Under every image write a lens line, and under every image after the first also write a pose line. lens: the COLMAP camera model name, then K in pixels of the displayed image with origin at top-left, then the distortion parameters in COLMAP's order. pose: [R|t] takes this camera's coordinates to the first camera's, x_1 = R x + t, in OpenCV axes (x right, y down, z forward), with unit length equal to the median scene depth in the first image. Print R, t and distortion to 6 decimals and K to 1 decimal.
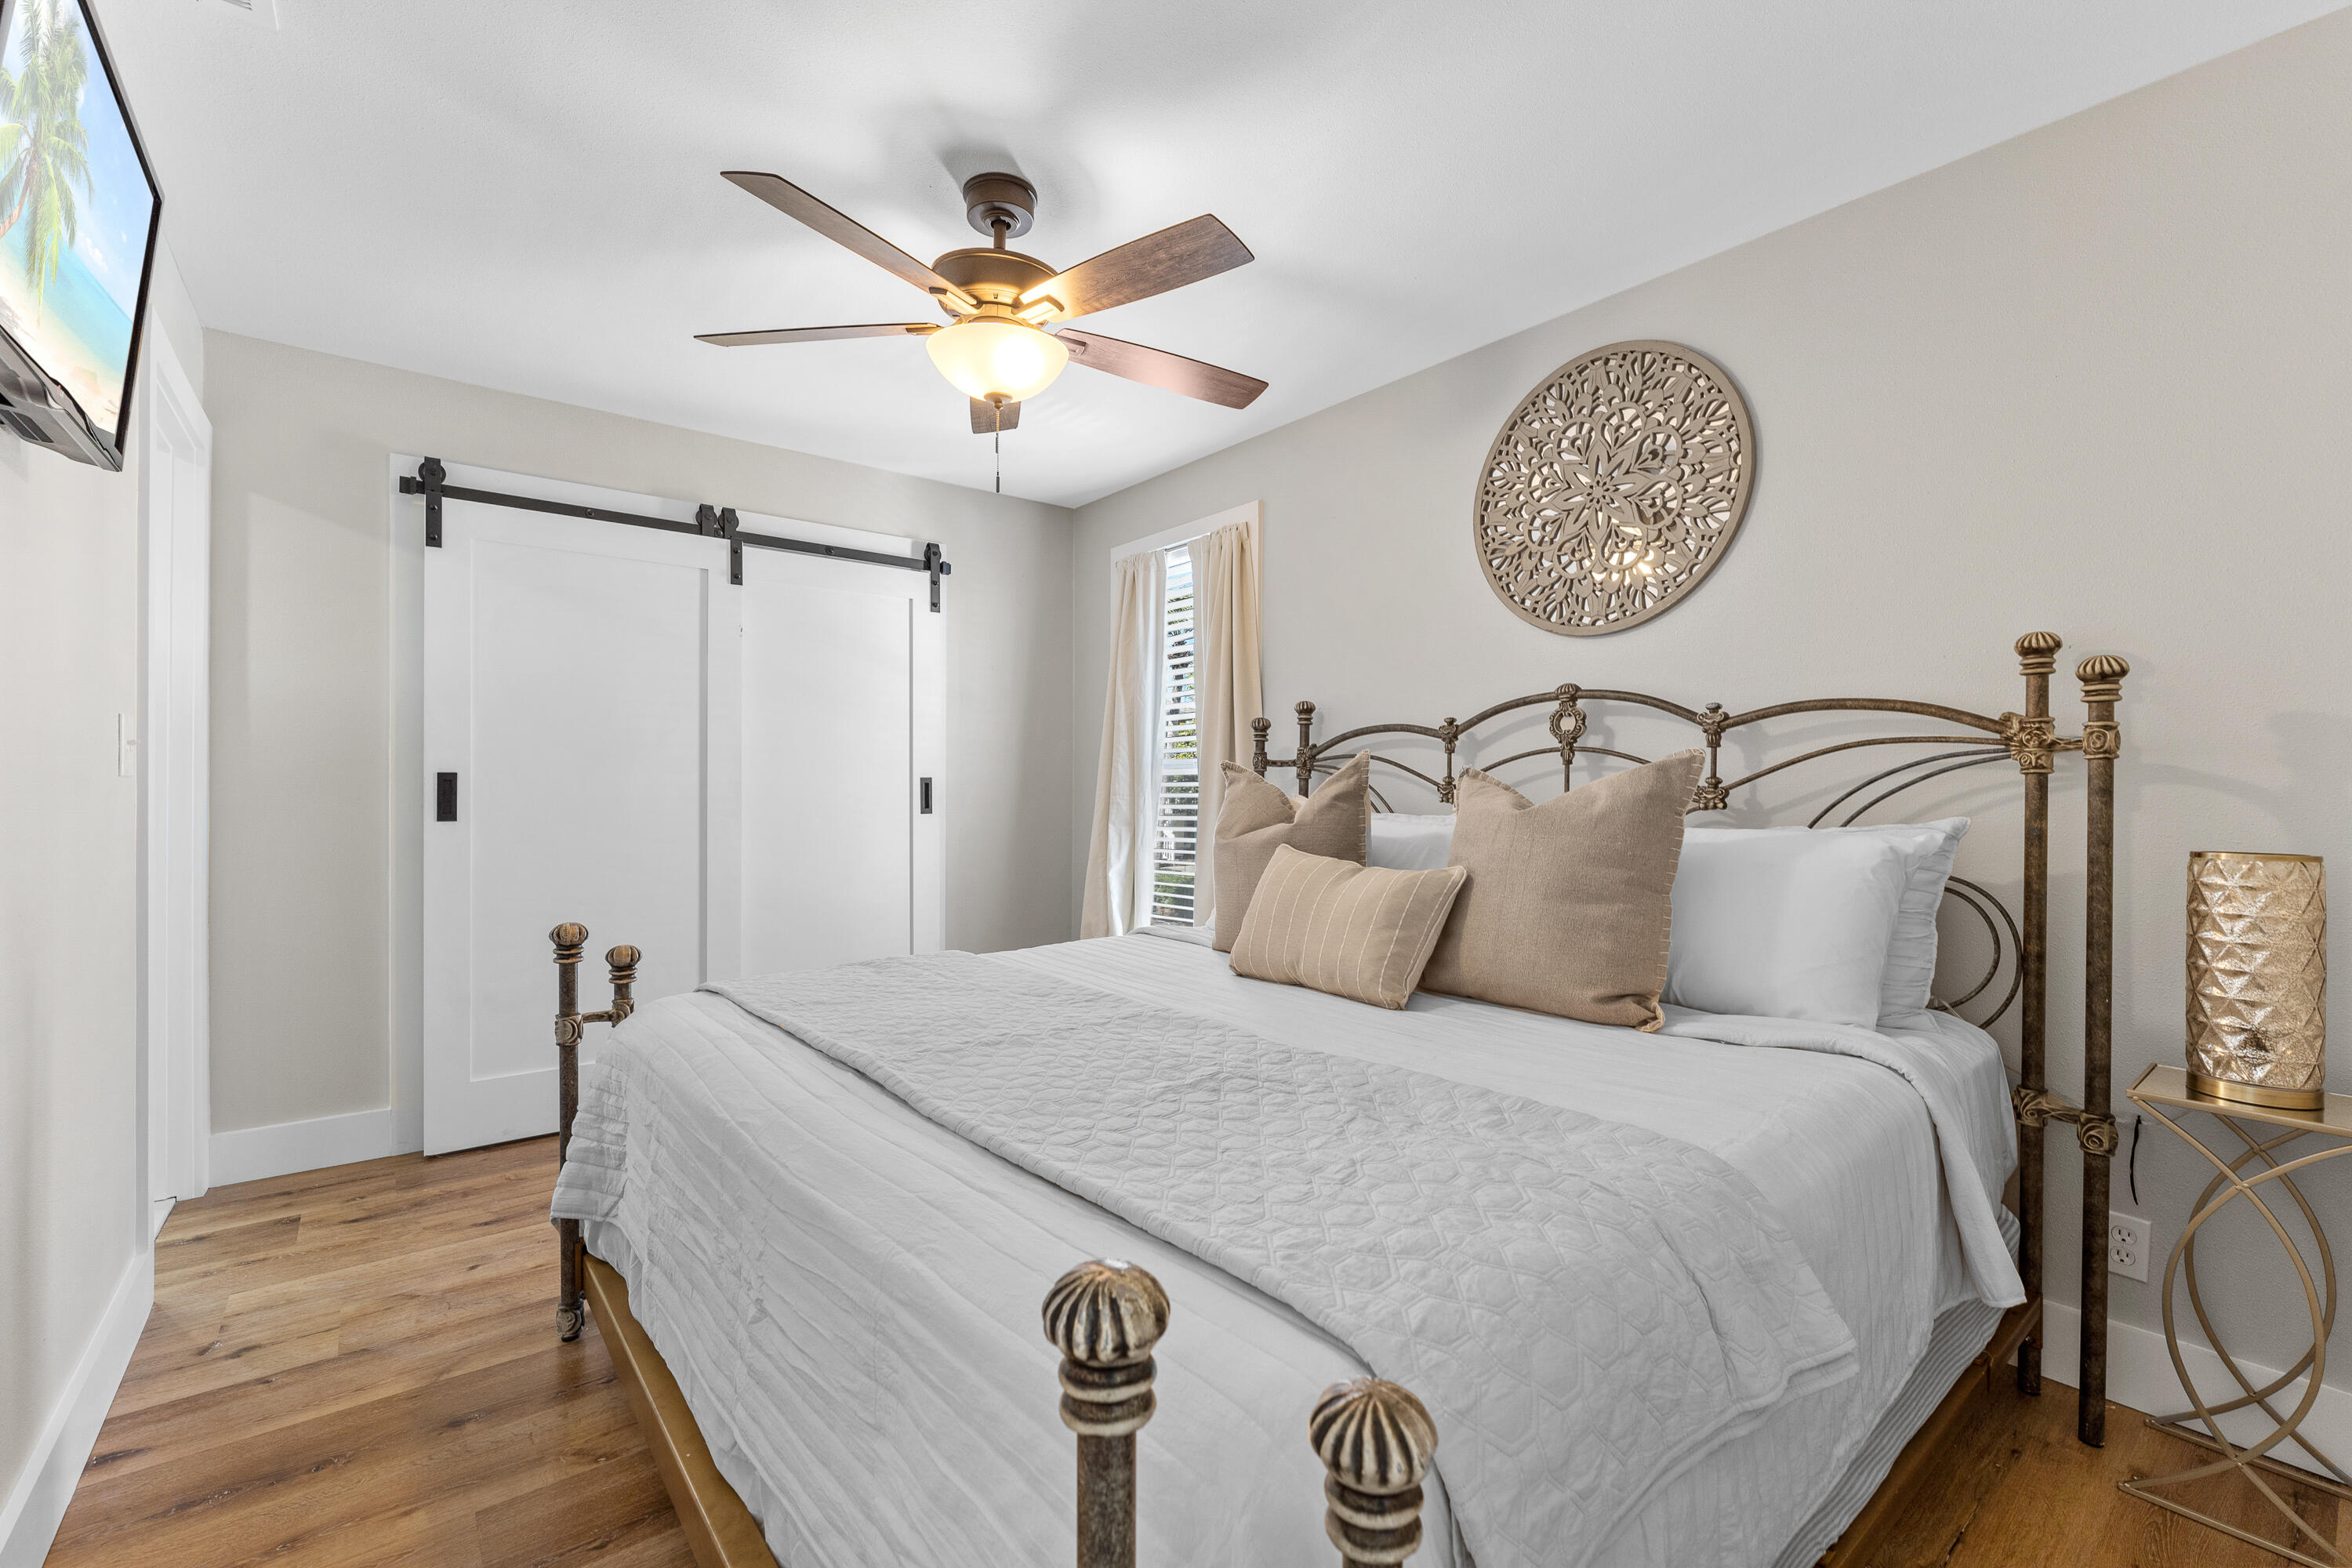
lens RADIAL K [[1008.0, 0, 1172.9], [0, 1008.0, 790.9], [0, 0, 1]] dist [-0.004917, 0.001659]
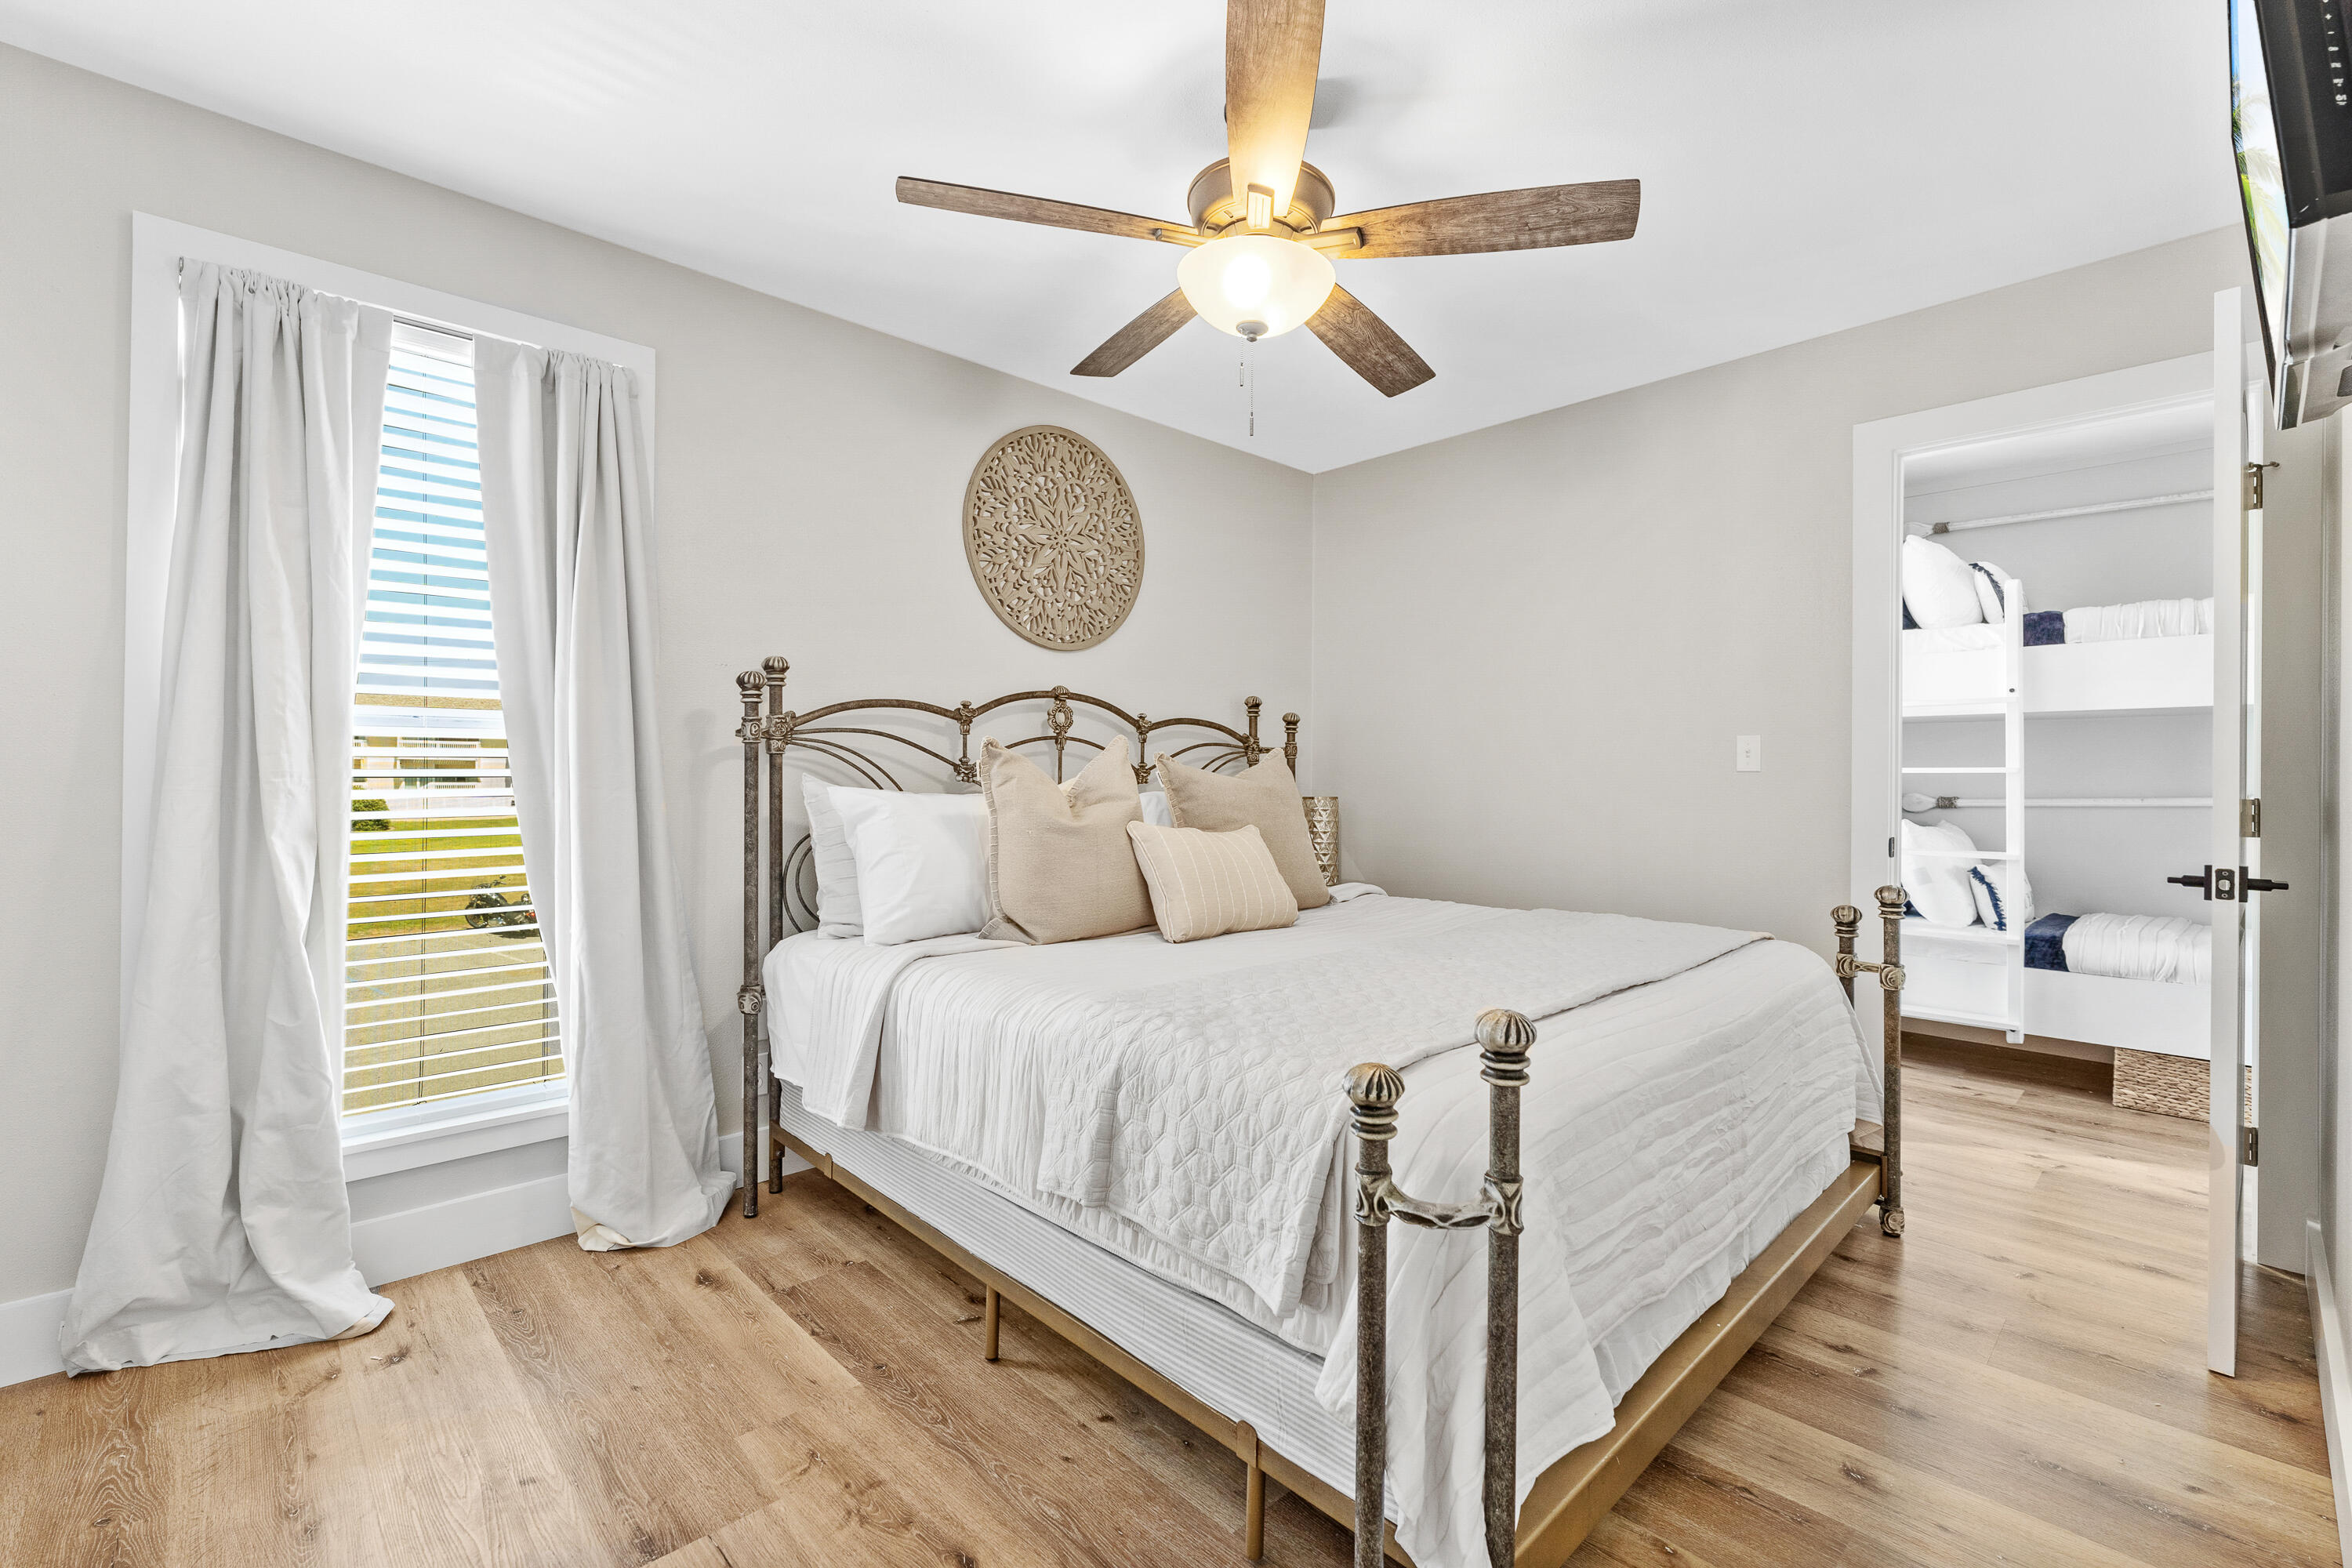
lens RADIAL K [[1008.0, 0, 1181.6], [0, 1008.0, 774.8], [0, 0, 1]] dist [-0.004917, 0.001659]
pose [[-0.090164, -0.002319, 0.995924, -0.877902], [-0.004929, 0.999986, 0.001883, 0.002443], [-0.995915, -0.004739, -0.090175, 0.948358]]
